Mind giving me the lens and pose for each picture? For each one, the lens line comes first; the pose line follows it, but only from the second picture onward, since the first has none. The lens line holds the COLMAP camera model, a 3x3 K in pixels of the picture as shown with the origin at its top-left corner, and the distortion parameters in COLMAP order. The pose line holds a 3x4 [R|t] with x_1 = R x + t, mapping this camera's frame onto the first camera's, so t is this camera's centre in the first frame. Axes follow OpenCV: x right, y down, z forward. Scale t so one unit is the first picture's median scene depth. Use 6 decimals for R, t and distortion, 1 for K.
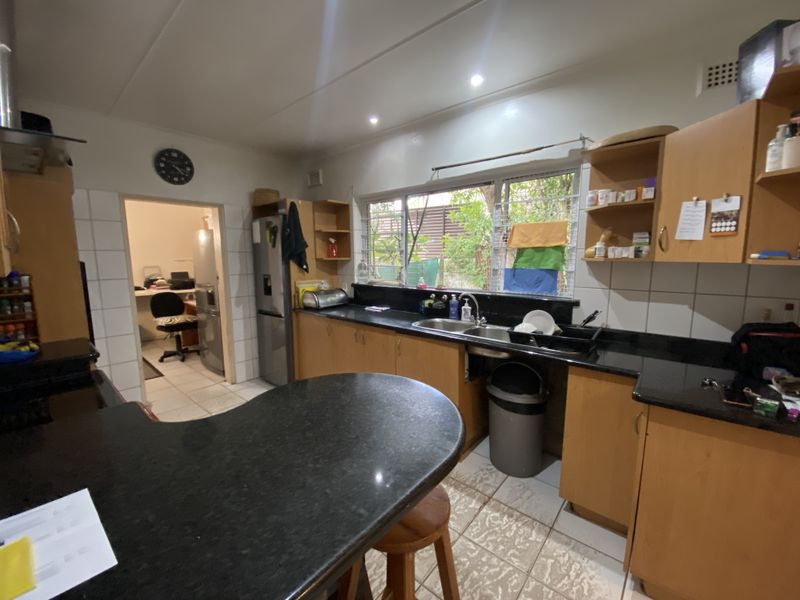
lens RADIAL K [[324.1, 0, 400.0], [0, 324.1, 300.0], [0, 0, 1]] dist [0.000987, -0.000006]
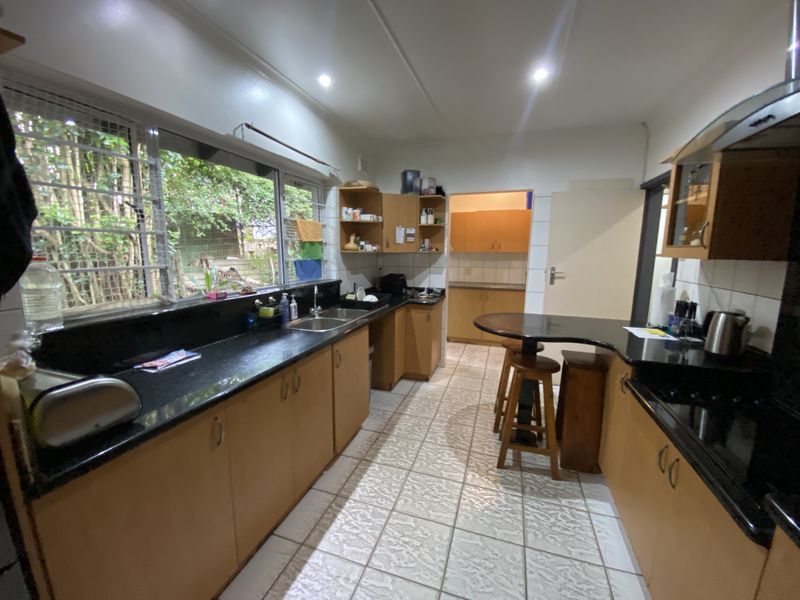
lens RADIAL K [[324.1, 0, 400.0], [0, 324.1, 300.0], [0, 0, 1]] dist [0.000987, -0.000006]
pose [[-0.379646, -0.141212, 0.914291, -1.006034], [0.115644, 0.973286, 0.198343, -0.182355], [-0.917875, 0.181032, -0.353174, 1.398465]]
